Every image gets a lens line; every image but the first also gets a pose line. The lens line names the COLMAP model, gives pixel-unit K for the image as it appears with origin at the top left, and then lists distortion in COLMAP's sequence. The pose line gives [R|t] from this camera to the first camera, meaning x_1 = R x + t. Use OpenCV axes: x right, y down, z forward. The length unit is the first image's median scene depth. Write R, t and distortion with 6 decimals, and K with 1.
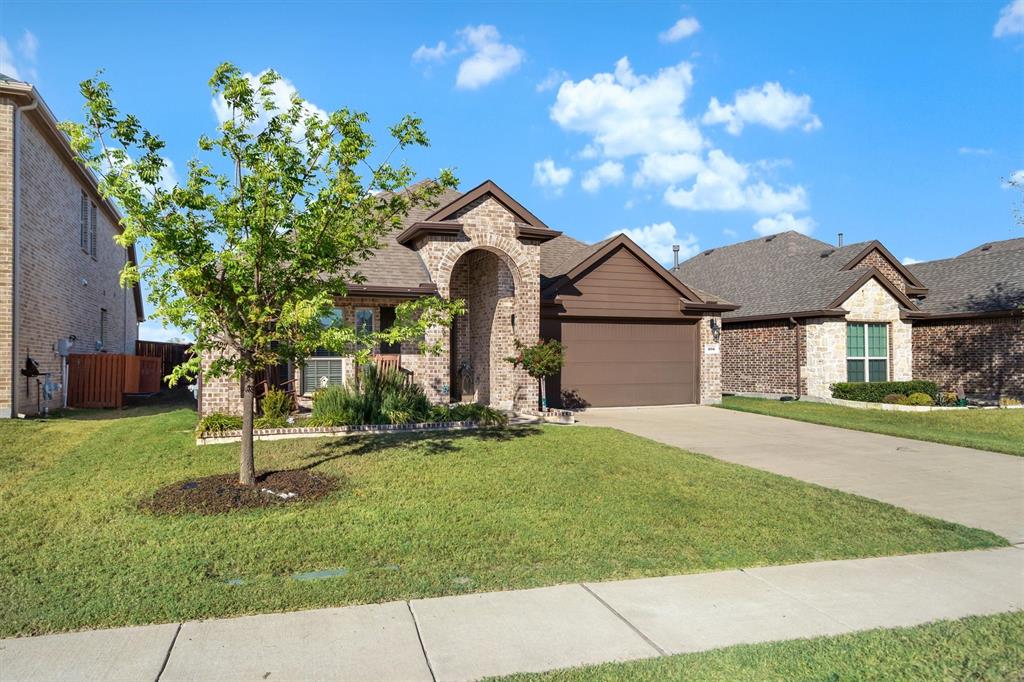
lens RADIAL K [[514.7, 0, 515.7], [0, 514.7, 343.3], [0, 0, 1]] dist [-0.001271, 0.001282]
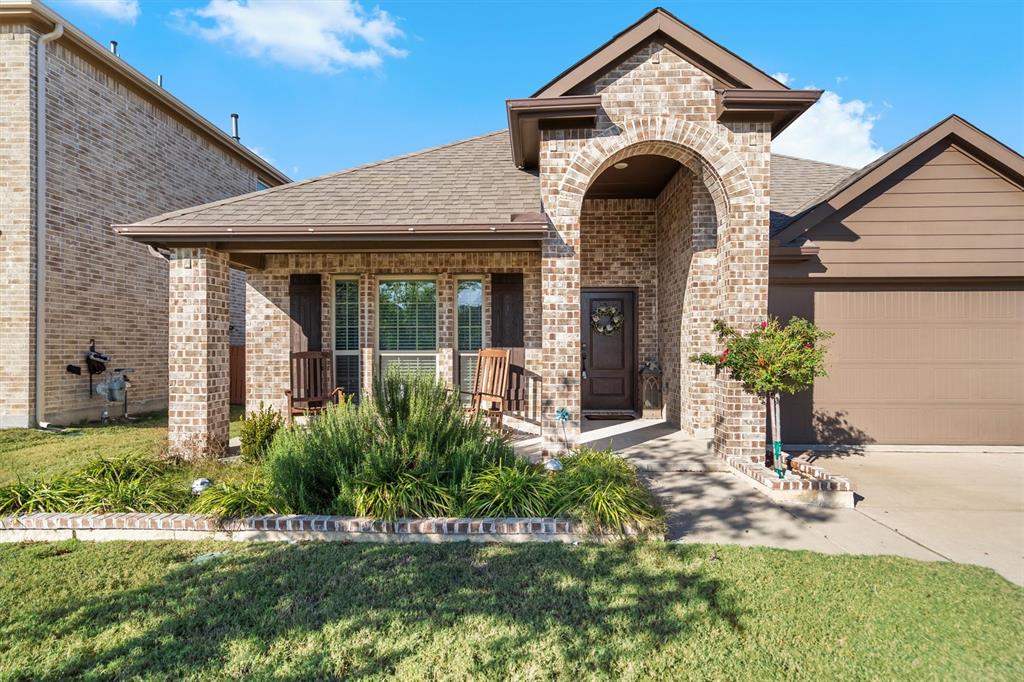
lens RADIAL K [[514.7, 0, 515.7], [0, 514.7, 343.3], [0, 0, 1]] dist [-0.001271, 0.001282]
pose [[0.911538, 0.001556, -0.411212, 0.028172], [0.006991, 0.999790, 0.019280, 0.004154], [0.411156, -0.020450, 0.911336, 0.449918]]
